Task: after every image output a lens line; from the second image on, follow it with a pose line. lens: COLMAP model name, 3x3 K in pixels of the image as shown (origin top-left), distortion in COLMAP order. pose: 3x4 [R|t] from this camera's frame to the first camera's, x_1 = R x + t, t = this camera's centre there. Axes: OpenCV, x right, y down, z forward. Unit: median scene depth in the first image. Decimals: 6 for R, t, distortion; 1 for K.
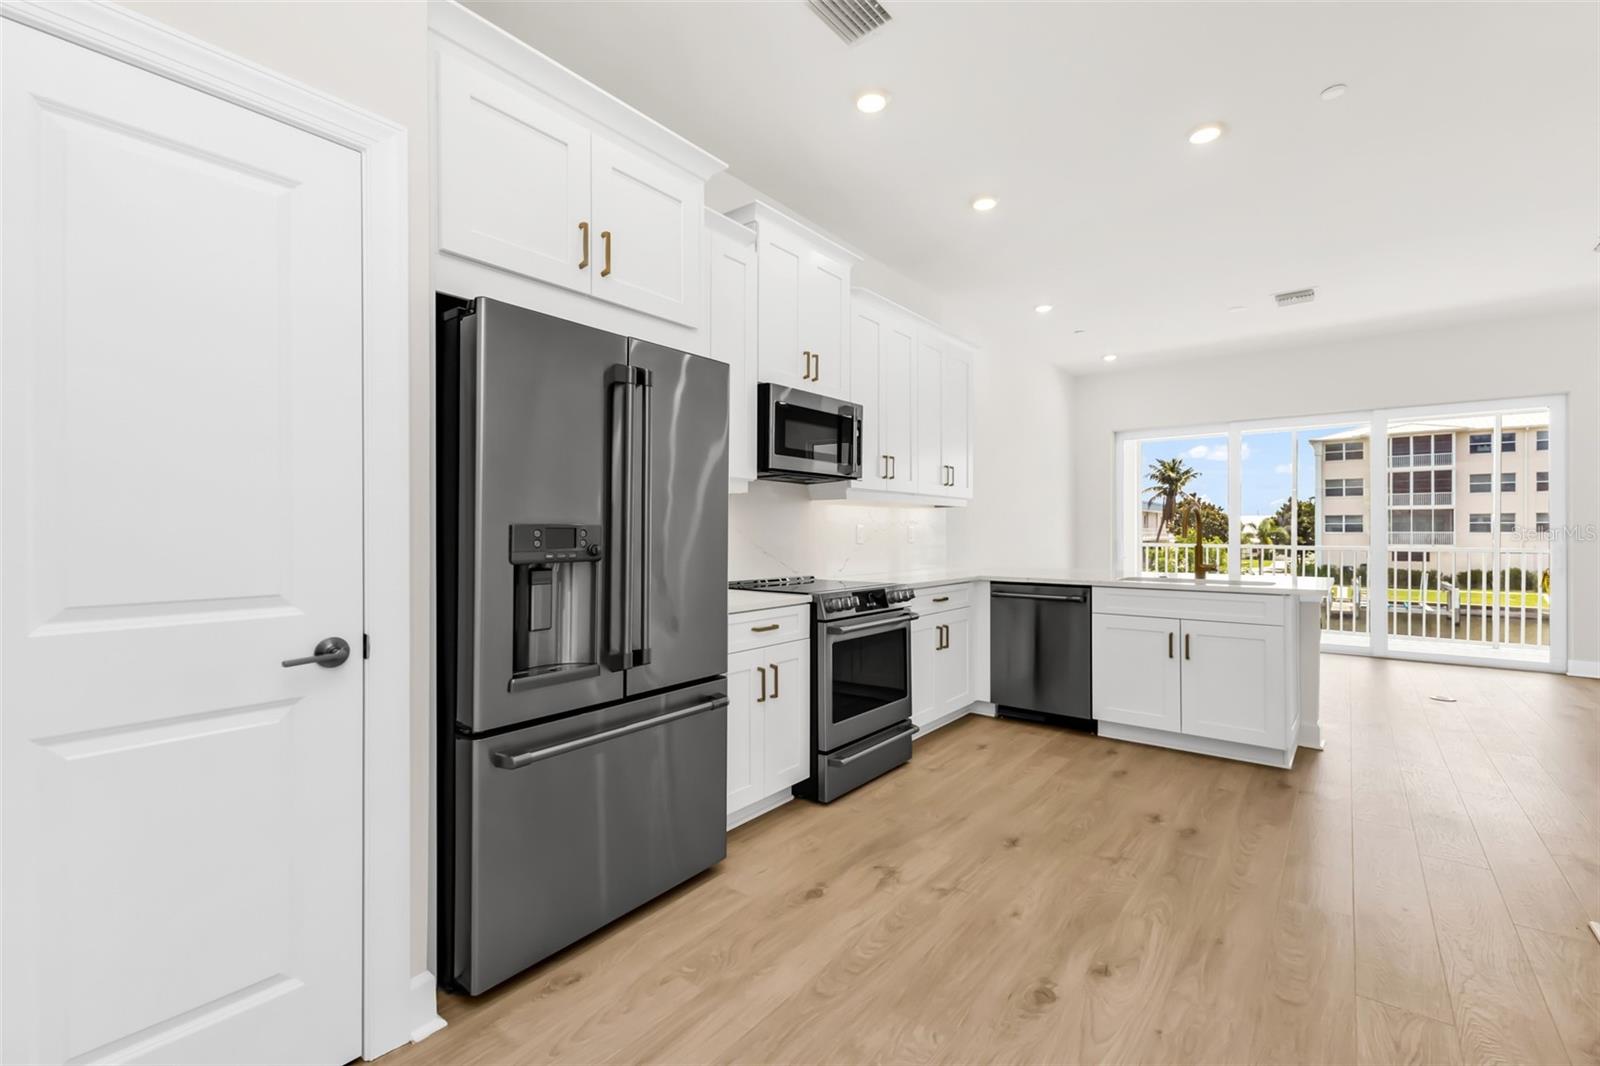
lens RADIAL K [[684.6, 0, 800.0], [0, 684.6, 533.0], [0, 0, 1]] dist [0.001867, 0.000615]
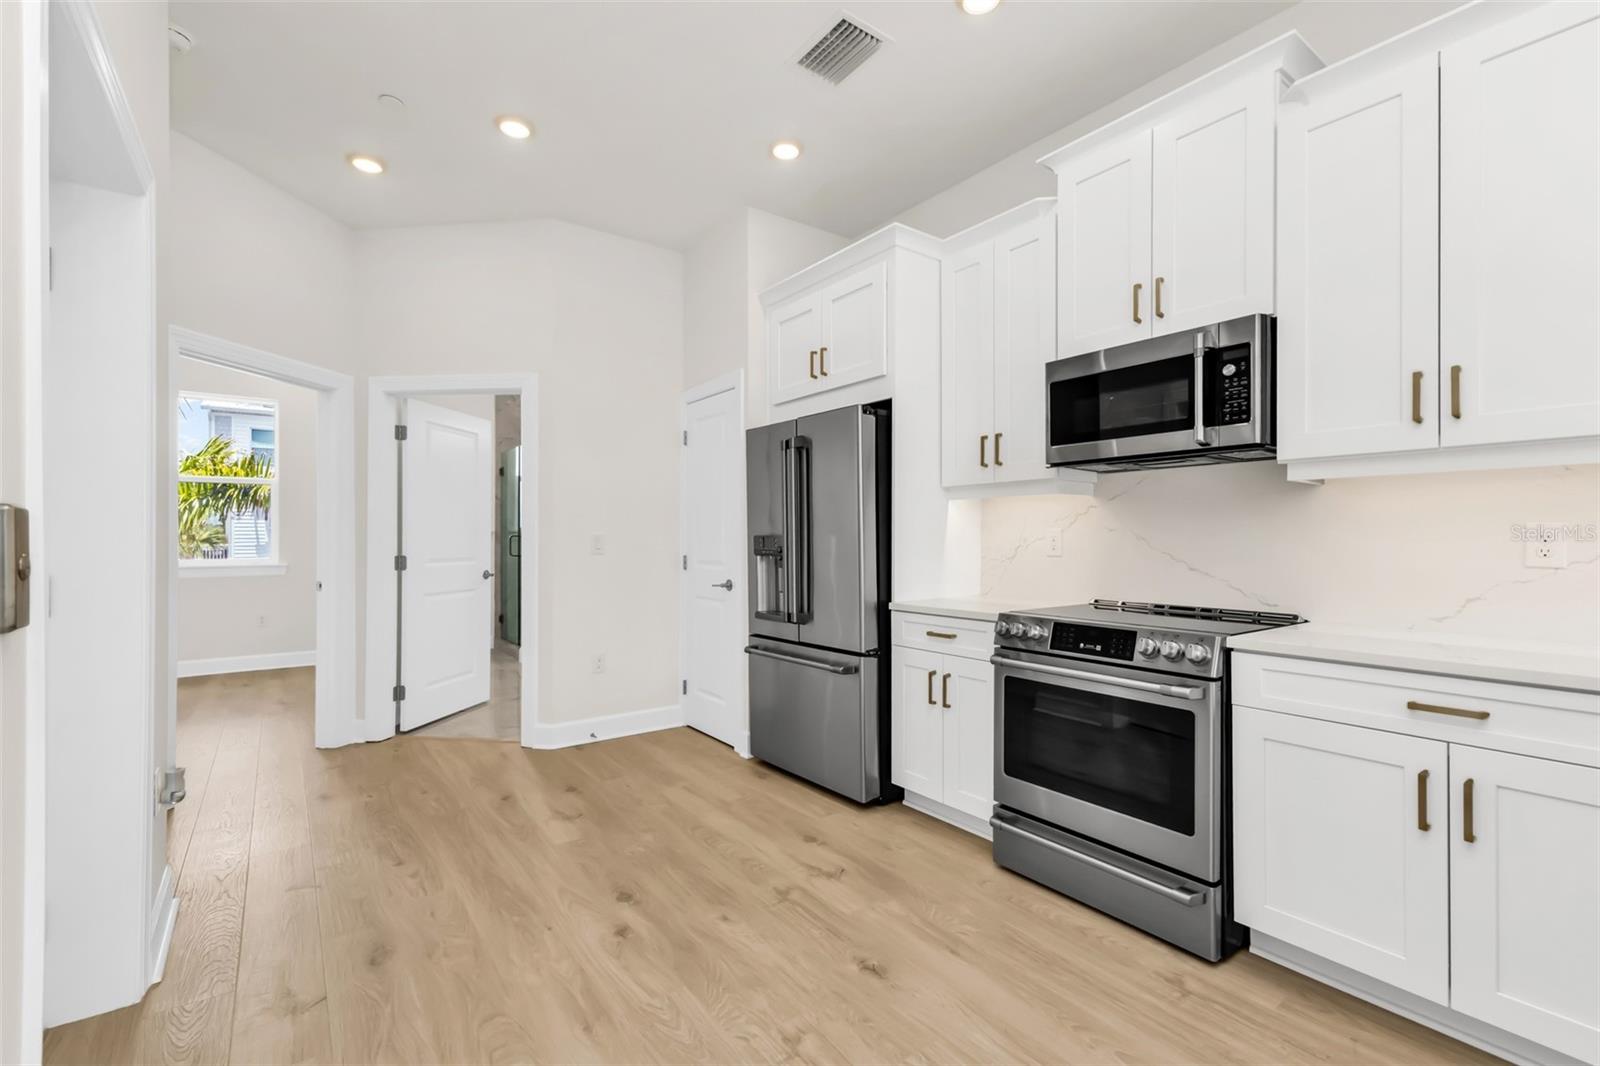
lens RADIAL K [[692.4, 0, 804.2], [0, 692.4, 535.6], [0, 0, 1]] dist [0.008588, -0.004557]
pose [[-0.250378, -0.004510, -0.968138, 0.692226], [-0.002074, 0.999989, -0.004122, -0.001142], [0.968146, 0.000976, -0.250385, 0.742260]]
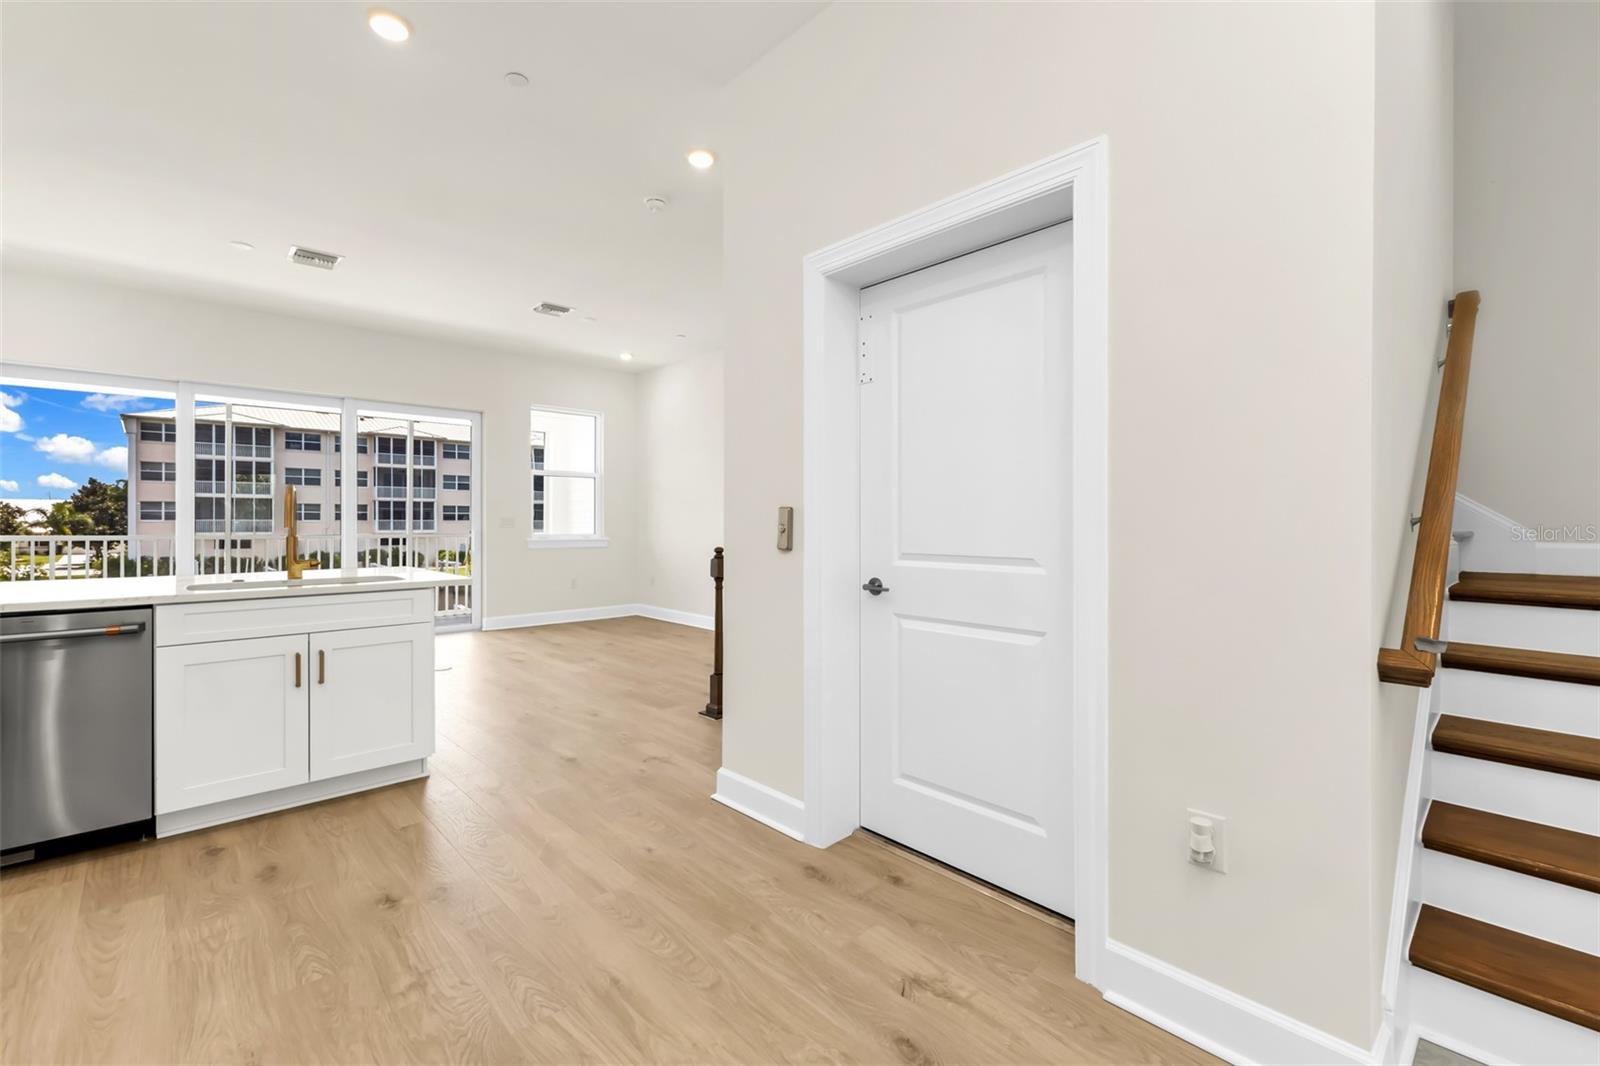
lens RADIAL K [[690.9, 0, 800.6], [0, 690.9, 520.3], [0, 0, 1]] dist [0.010695, -0.000473]
pose [[0.147145, 0.000499, 0.989115, -0.121608], [0.000437, 1.000000, -0.000569, 0.000408], [-0.989115, 0.000516, 0.147144, 0.319443]]
